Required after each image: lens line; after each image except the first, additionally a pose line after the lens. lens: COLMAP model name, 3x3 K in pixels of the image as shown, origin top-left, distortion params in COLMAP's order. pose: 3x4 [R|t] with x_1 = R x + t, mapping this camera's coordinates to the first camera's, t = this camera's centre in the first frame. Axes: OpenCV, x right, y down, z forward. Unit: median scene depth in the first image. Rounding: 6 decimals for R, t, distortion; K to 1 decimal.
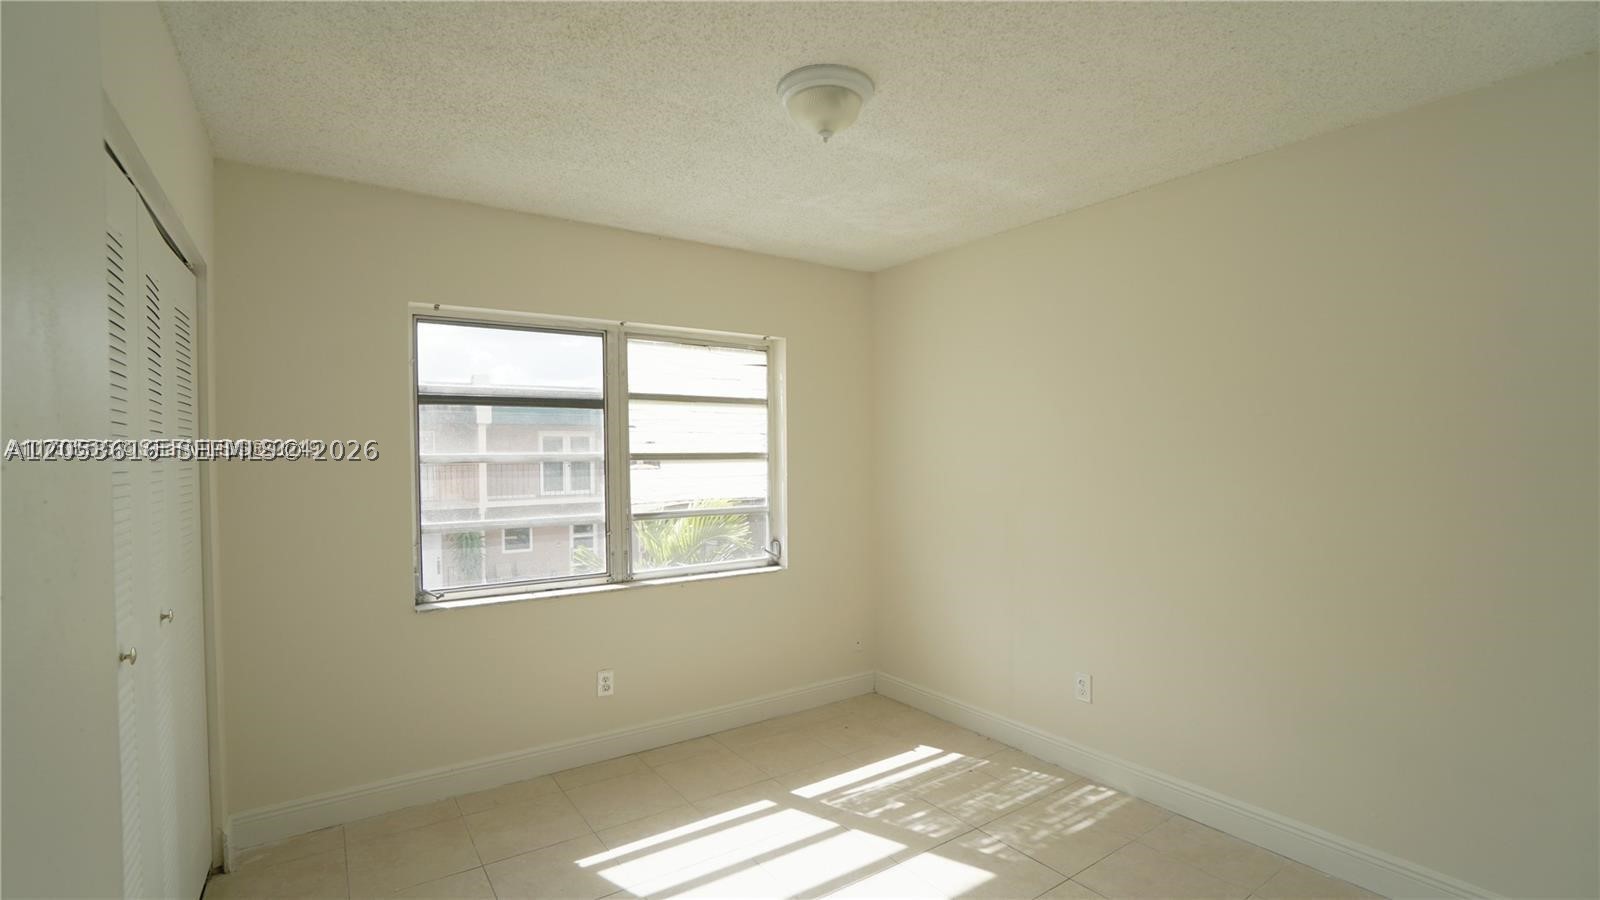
lens RADIAL K [[704.1, 0, 788.4], [0, 704.1, 456.7], [0, 0, 1]] dist [-0.065844, 0.022739]
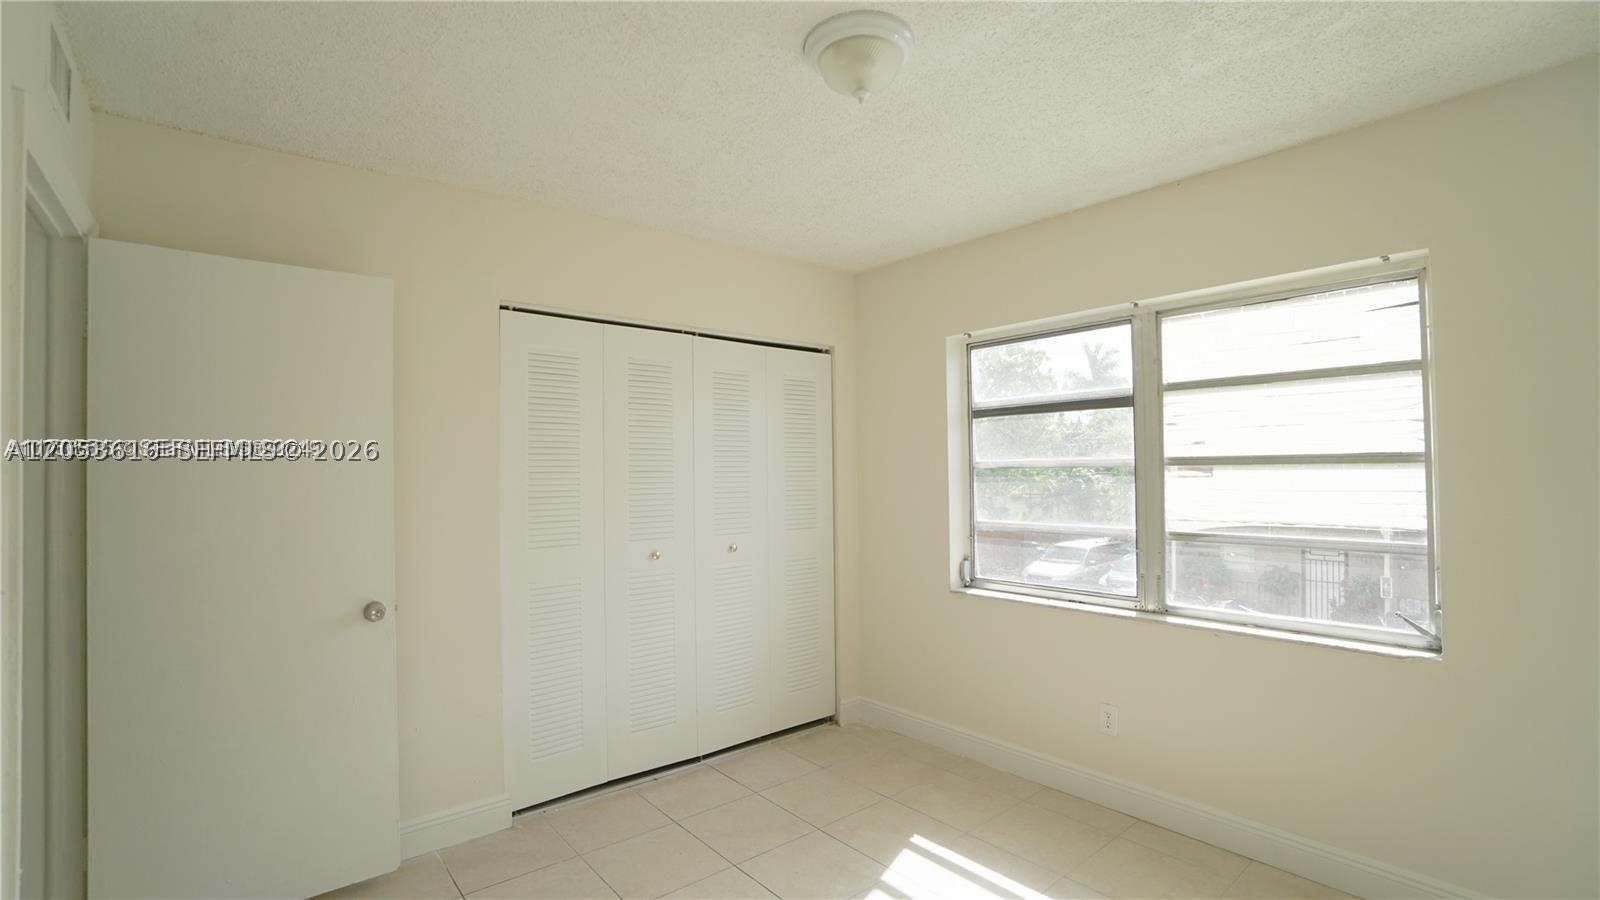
lens RADIAL K [[704.1, 0, 788.4], [0, 704.1, 456.7], [0, 0, 1]] dist [-0.065844, 0.022739]
pose [[0.095422, -0.017534, -0.995282, 0.534198], [0.002318, 0.999846, -0.017392, 0.007543], [0.995434, -0.000648, 0.095448, 0.484645]]
